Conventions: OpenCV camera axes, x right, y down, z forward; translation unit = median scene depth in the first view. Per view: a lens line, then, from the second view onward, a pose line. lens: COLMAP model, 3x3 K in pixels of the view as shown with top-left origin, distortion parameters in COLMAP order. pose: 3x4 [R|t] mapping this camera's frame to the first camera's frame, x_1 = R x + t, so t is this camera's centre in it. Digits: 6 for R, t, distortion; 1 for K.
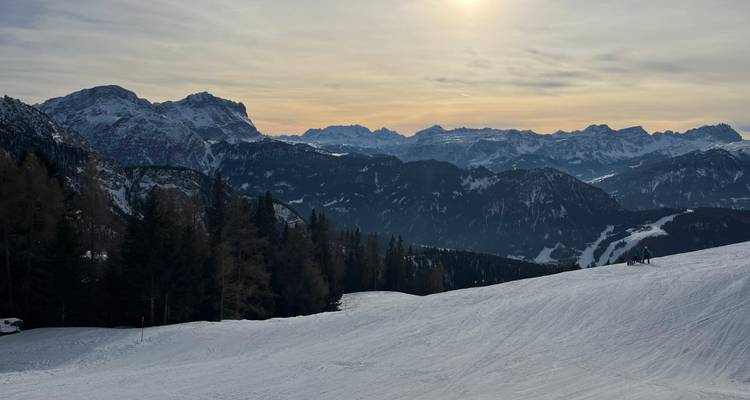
lens RADIAL K [[542.4, 0, 375.0], [0, 542.4, 200.0], [0, 0, 1]] dist [0.002495, -0.001081]
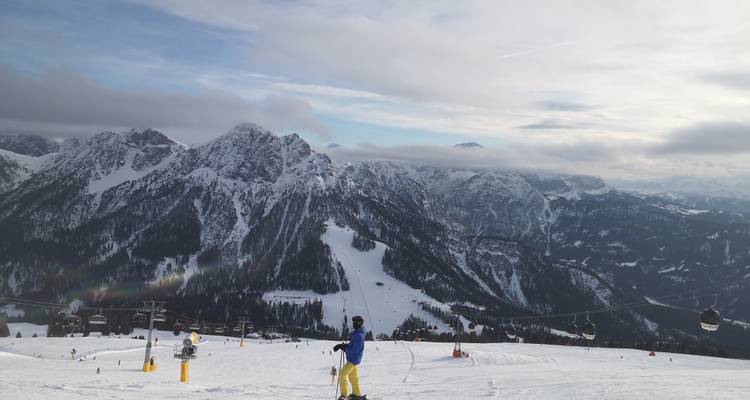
lens RADIAL K [[571.4, 0, 375.0], [0, 571.4, 200.0], [0, 0, 1]] dist [0.122582, -0.143492]
pose [[0.816482, 0.041152, -0.575903, 0.081961], [-0.077750, 0.996208, -0.039044, -0.034849], [0.572112, 0.076655, 0.816585, -0.148092]]
